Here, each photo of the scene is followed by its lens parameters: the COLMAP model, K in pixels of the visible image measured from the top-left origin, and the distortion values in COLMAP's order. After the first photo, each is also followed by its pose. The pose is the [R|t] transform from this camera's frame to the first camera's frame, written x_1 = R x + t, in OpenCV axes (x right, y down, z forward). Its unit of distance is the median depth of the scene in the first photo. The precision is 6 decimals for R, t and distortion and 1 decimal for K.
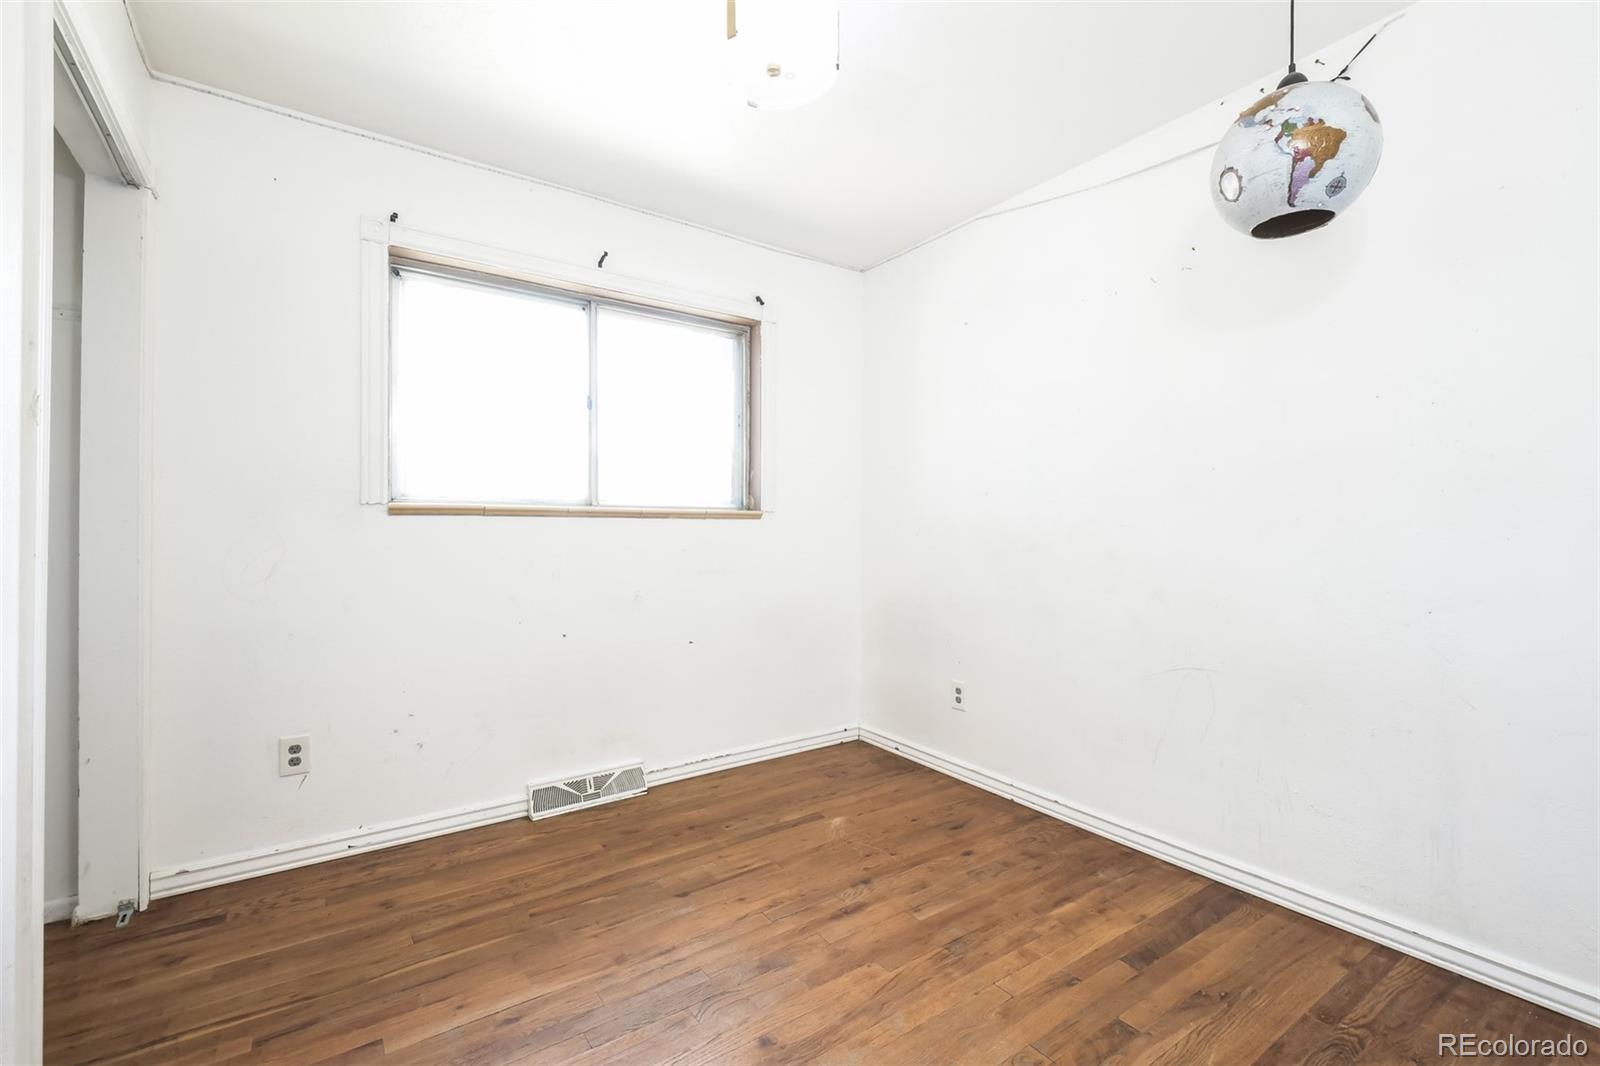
lens RADIAL K [[688.5, 0, 798.1], [0, 688.5, 528.9], [0, 0, 1]] dist [0.037243, -0.017967]
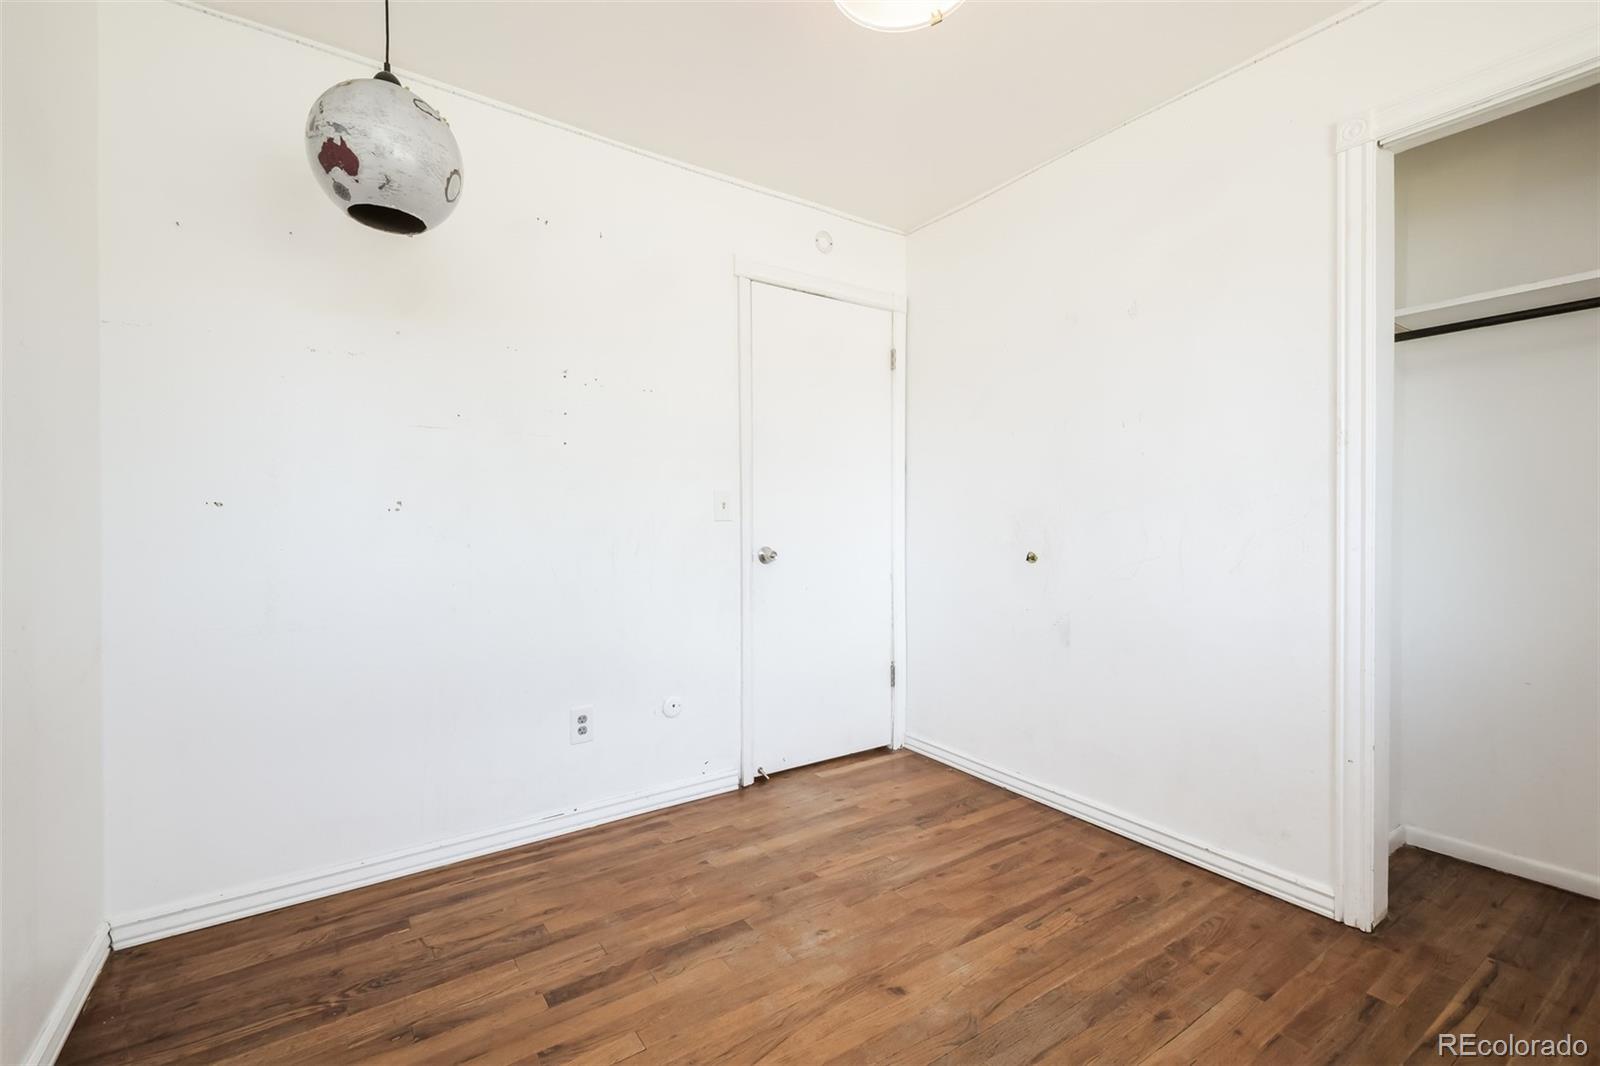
lens RADIAL K [[688.5, 0, 798.3], [0, 688.5, 526.0], [0, 0, 1]] dist [0.037243, -0.017967]
pose [[-0.999942, -0.000652, 0.010745, 0.092228], [-0.000577, 0.999976, 0.006954, 0.007491], [-0.010749, 0.006947, -0.999918, 1.991584]]
